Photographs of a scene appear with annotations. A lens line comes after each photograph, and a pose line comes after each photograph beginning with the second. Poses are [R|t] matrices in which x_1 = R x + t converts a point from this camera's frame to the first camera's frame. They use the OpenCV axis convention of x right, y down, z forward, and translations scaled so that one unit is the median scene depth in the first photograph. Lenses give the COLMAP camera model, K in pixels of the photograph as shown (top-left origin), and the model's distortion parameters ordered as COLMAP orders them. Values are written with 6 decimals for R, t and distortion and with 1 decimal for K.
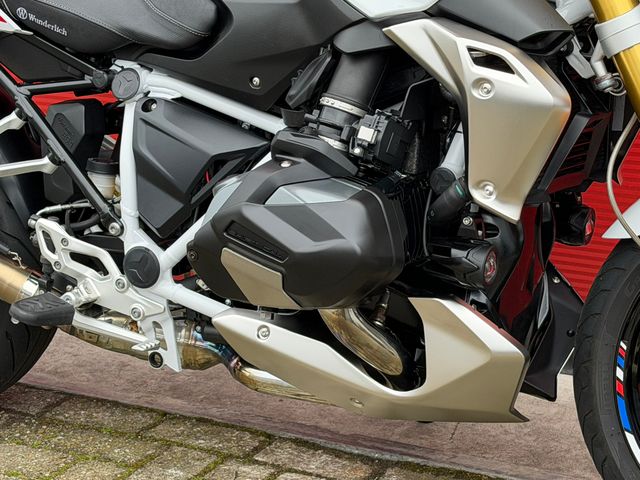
lens RADIAL K [[1618.0, 0, 319.4], [0, 1618.0, 252.6], [0, 0, 1]] dist [0.133345, 0.419532]
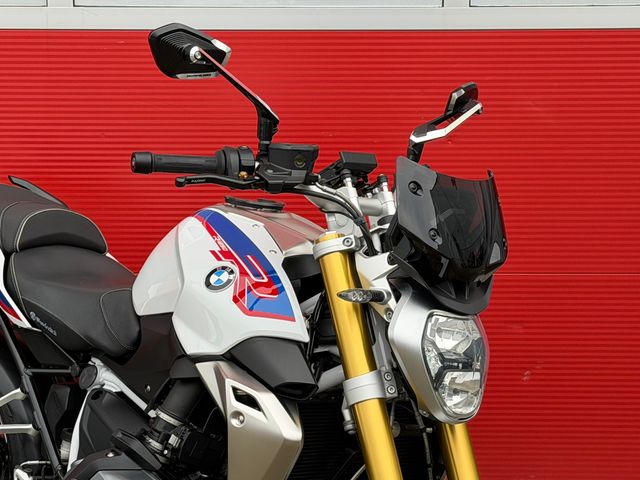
lens RADIAL K [[1618.0, 0, 319.4], [0, 1618.0, 252.6], [0, 0, 1]] dist [0.133345, 0.419532]
pose [[0.936059, 0.100842, -0.337083, 0.516760], [-0.150669, 0.980646, -0.125029, -0.068384], [0.317951, 0.167823, 0.933136, -0.205931]]
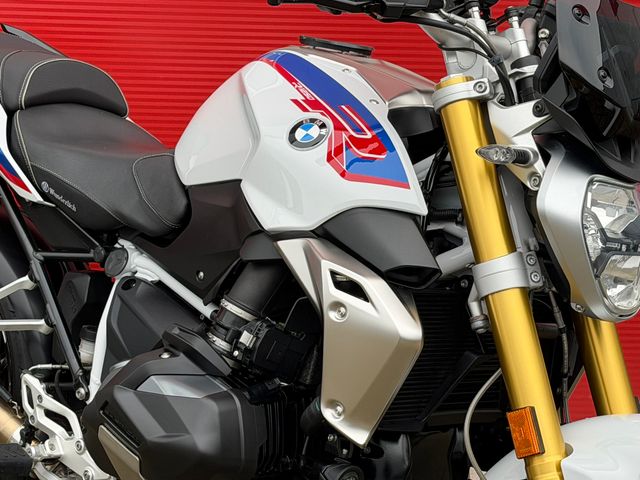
lens RADIAL K [[1618.0, 0, 319.4], [0, 1618.0, 252.6], [0, 0, 1]] dist [0.133345, 0.419532]
pose [[0.949225, 0.132350, -0.285403, 0.327663], [-0.162438, 0.983106, -0.084358, -0.042703], [0.269417, 0.126435, 0.954688, 0.009462]]
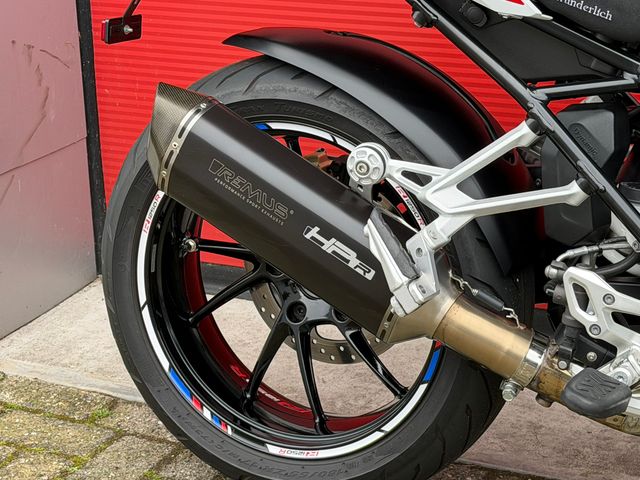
lens RADIAL K [[1618.0, 0, 319.4], [0, 1618.0, 252.6], [0, 0, 1]] dist [0.133345, 0.419532]
pose [[0.999200, -0.017622, 0.035898, -0.329985], [0.016508, 0.999380, 0.031099, -0.055411], [-0.036424, -0.030482, 0.998871, 0.273399]]
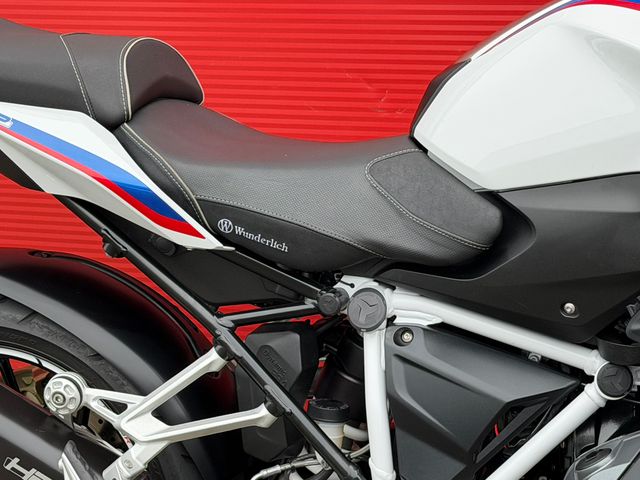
lens RADIAL K [[1618.0, 0, 319.4], [0, 1618.0, 252.6], [0, 0, 1]] dist [0.133345, 0.419532]
pose [[0.988099, -0.057574, 0.142635, -0.261377], [0.061098, 0.997922, -0.020446, -0.121327], [-0.141162, 0.028917, 0.989564, 0.243501]]
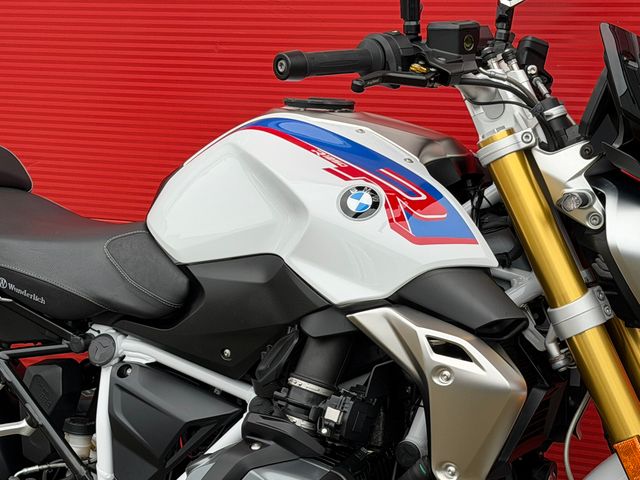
lens RADIAL K [[1618.0, 0, 319.4], [0, 1618.0, 252.6], [0, 0, 1]] dist [0.133345, 0.419532]
pose [[0.999807, -0.013668, 0.014132, 0.006328], [0.014677, 0.997156, -0.073924, -0.090479], [-0.013082, 0.074117, 0.997164, -0.043190]]
